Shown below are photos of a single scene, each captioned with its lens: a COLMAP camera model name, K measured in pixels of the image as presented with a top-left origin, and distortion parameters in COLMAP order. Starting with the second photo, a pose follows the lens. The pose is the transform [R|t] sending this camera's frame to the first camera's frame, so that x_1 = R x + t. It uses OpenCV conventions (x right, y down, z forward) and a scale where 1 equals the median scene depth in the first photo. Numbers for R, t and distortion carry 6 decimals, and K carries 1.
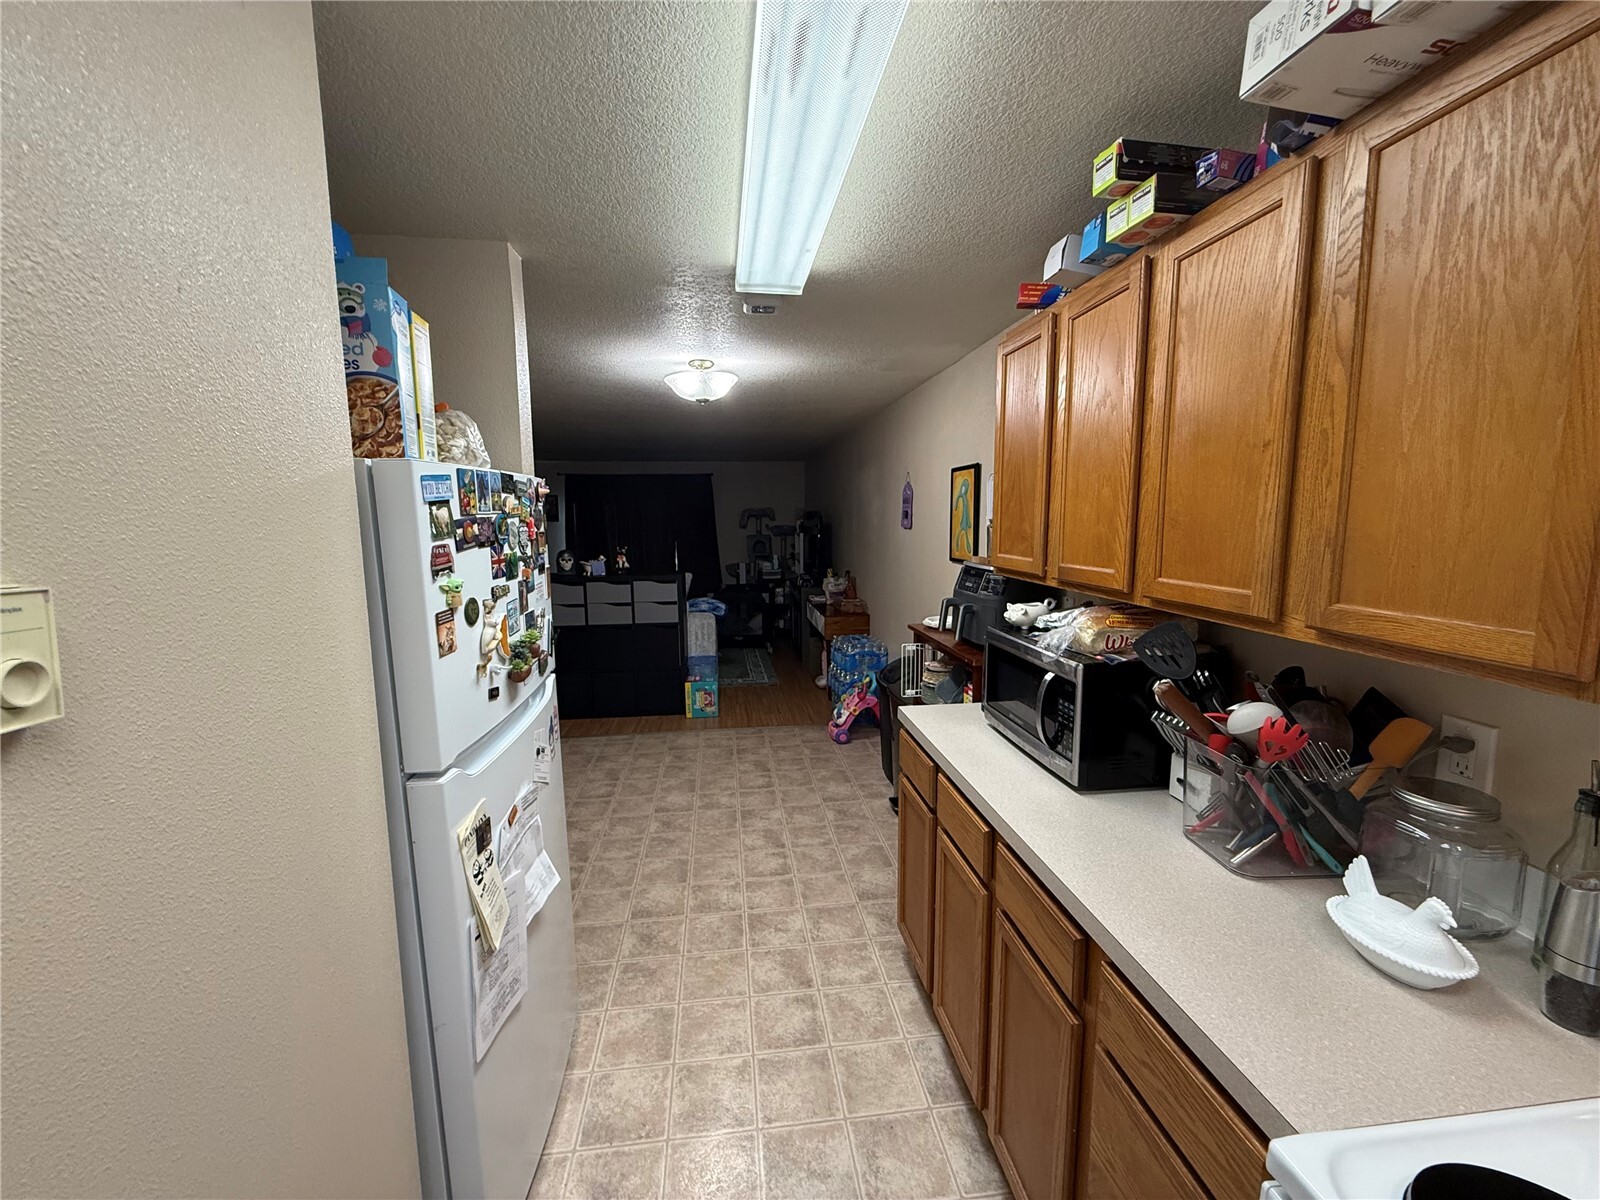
lens RADIAL K [[634.9, 0, 800.0], [0, 634.9, 600.0], [0, 0, 1]] dist [-0.000763, -0.000104]
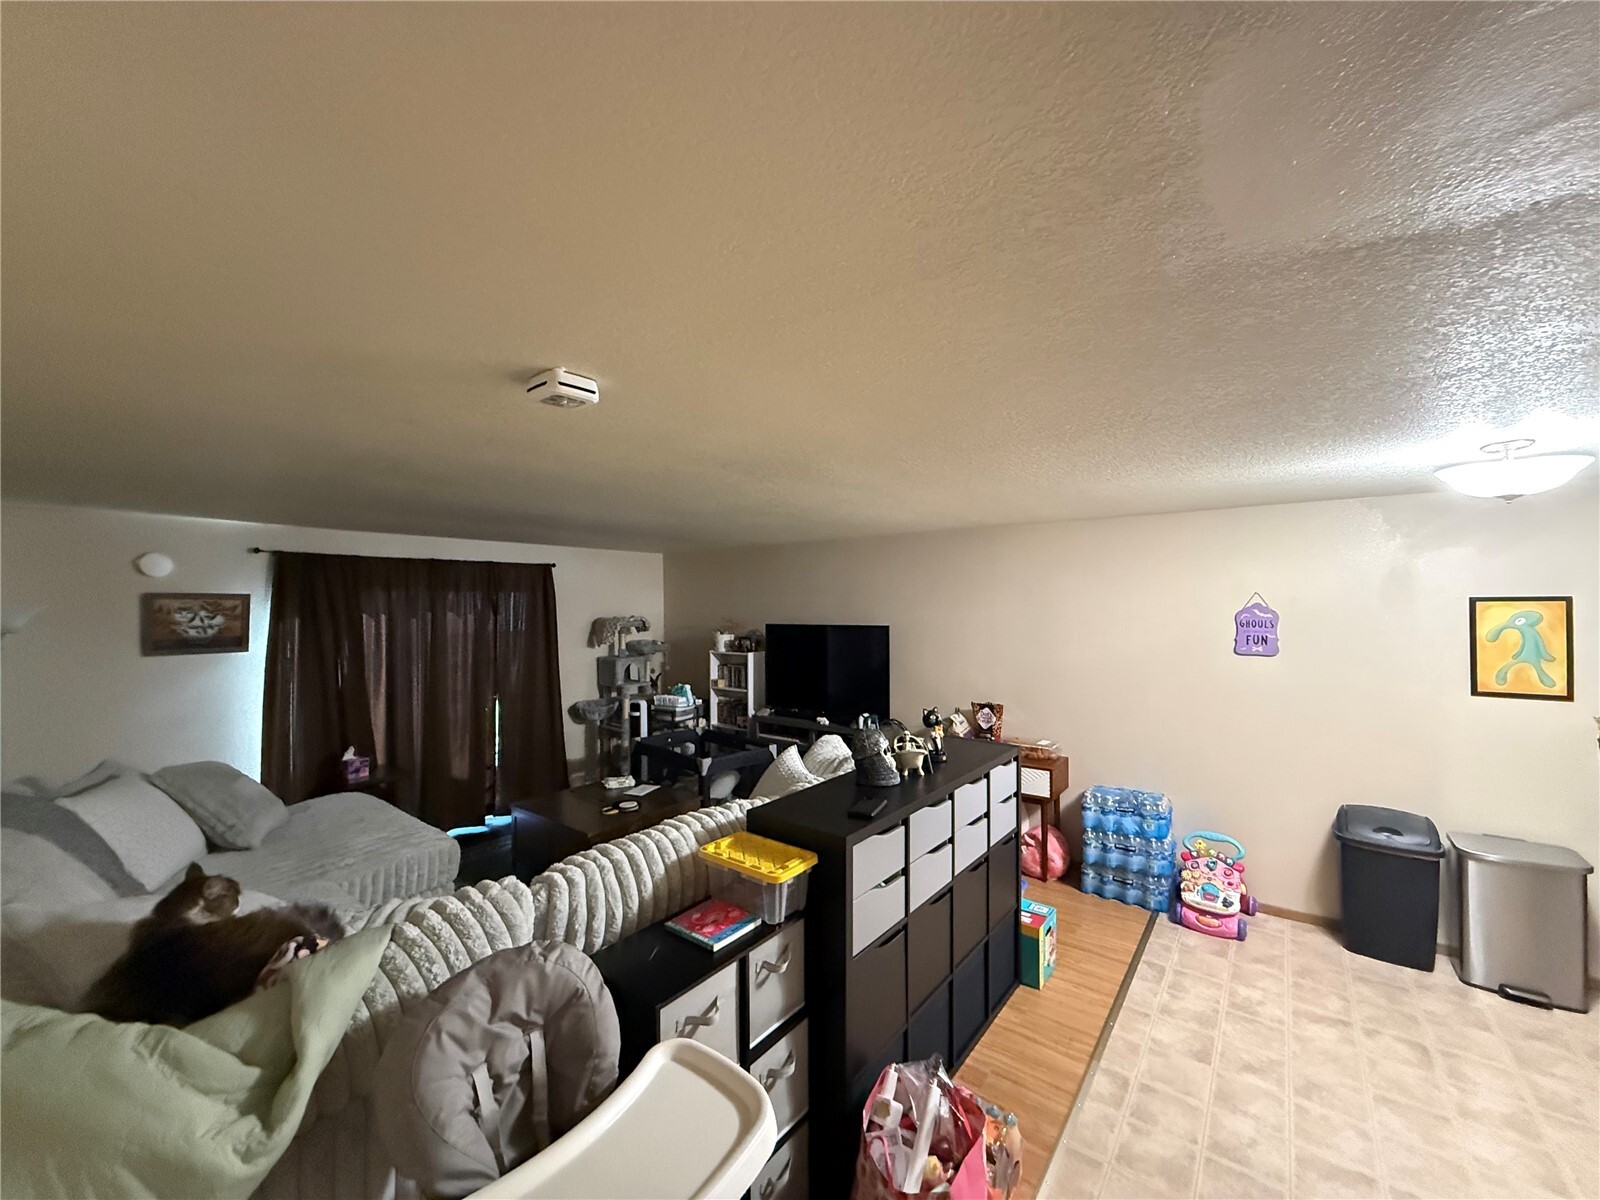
lens RADIAL K [[634.9, 0, 800.0], [0, 634.9, 600.0], [0, 0, 1]] dist [-0.000763, -0.000104]
pose [[0.706561, 0.004131, 0.707640, -0.843979], [0.097101, 0.989958, -0.102733, -0.149957], [-0.700958, 0.141300, 0.699065, 0.771783]]
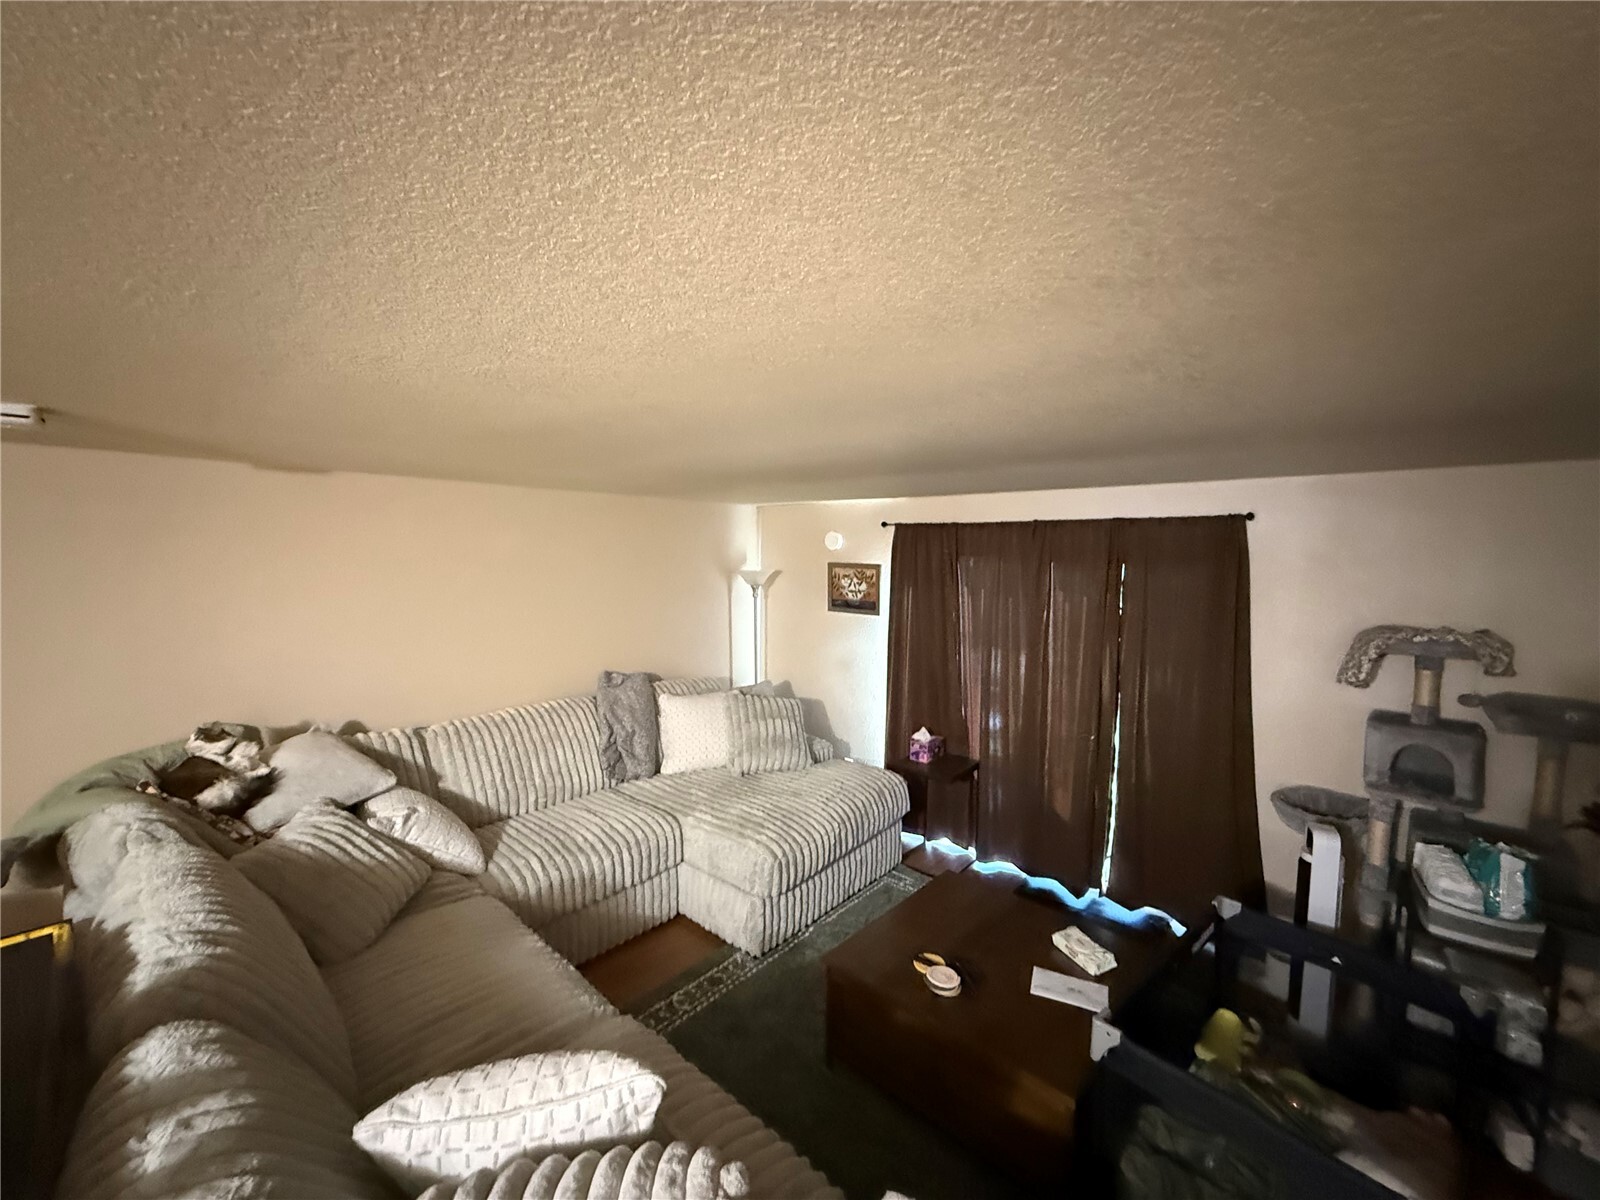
lens RADIAL K [[634.9, 0, 800.0], [0, 634.9, 600.0], [0, 0, 1]] dist [-0.000763, -0.000104]
pose [[0.661513, 0.068555, -0.746793, -0.083039], [-0.116085, 0.993171, -0.011657, -0.246385], [0.740894, 0.094403, 0.664954, 1.203574]]
